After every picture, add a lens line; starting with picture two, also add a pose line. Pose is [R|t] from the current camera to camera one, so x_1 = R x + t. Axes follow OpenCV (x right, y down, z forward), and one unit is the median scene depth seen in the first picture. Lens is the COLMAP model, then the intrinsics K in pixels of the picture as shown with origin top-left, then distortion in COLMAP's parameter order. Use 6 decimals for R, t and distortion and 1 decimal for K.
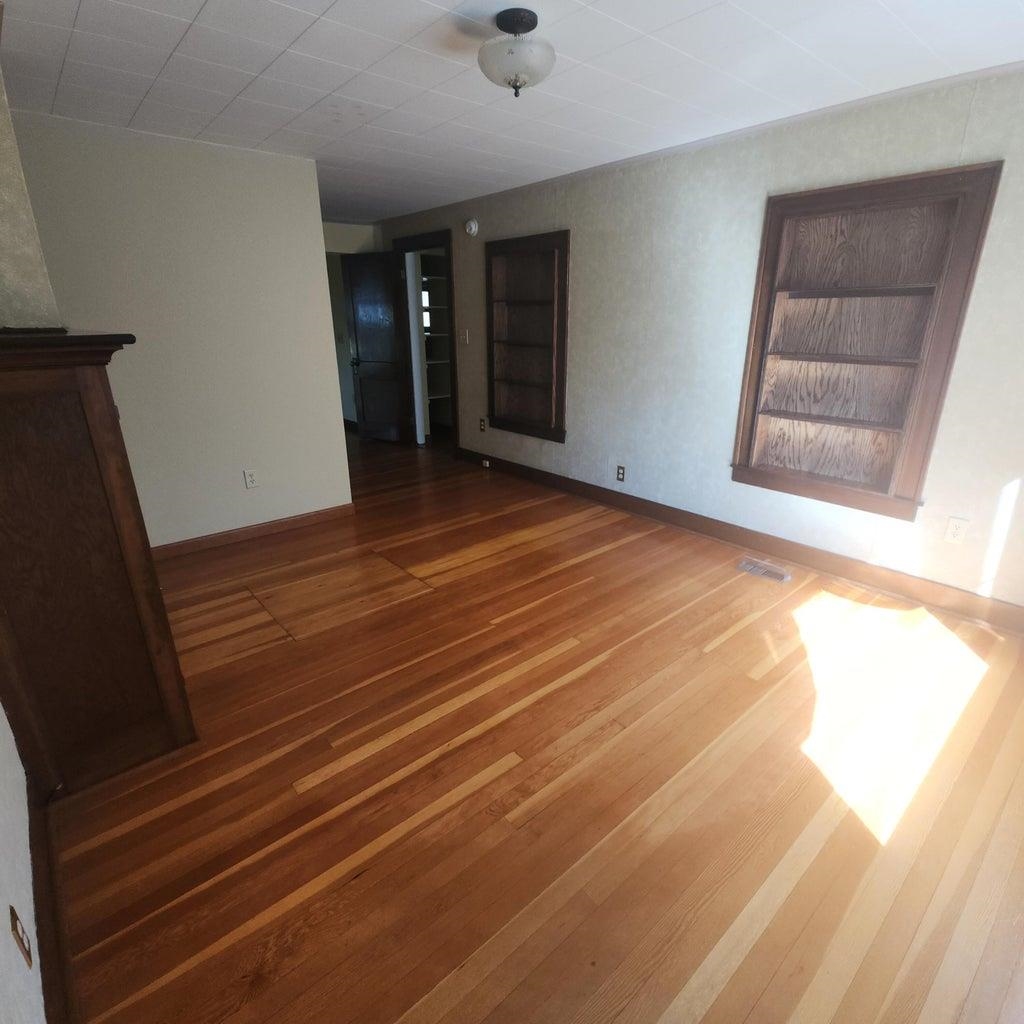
lens RADIAL K [[558.7, 0, 512.0], [0, 558.7, 512.0], [0, 0, 1]] dist [-0.000012, -0.000137]
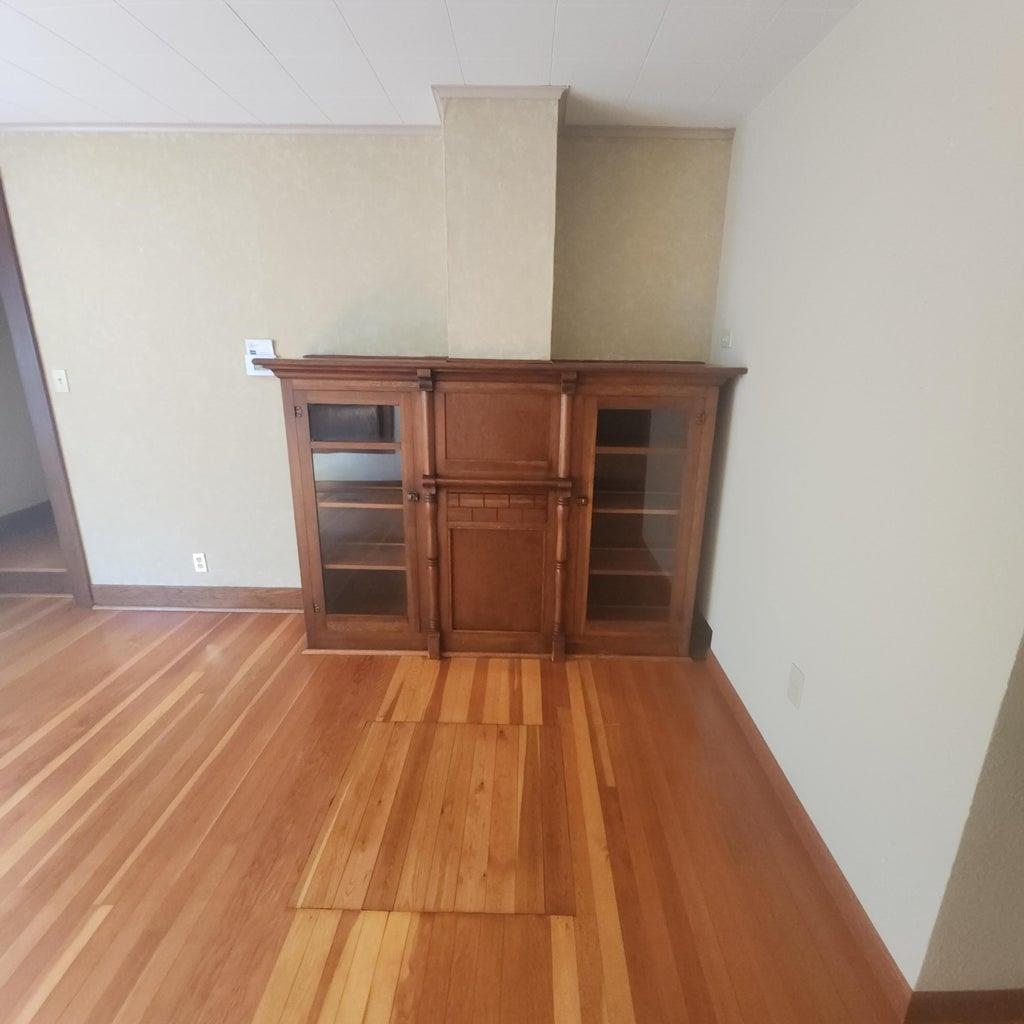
lens RADIAL K [[558.7, 0, 512.0], [0, 558.7, 512.0], [0, 0, 1]] dist [-0.000012, -0.000137]
pose [[-0.665066, 0.211883, -0.716095, 0.007510], [-0.255709, 0.836326, 0.484944, -0.452931], [0.701641, 0.505632, -0.502032, 1.276945]]
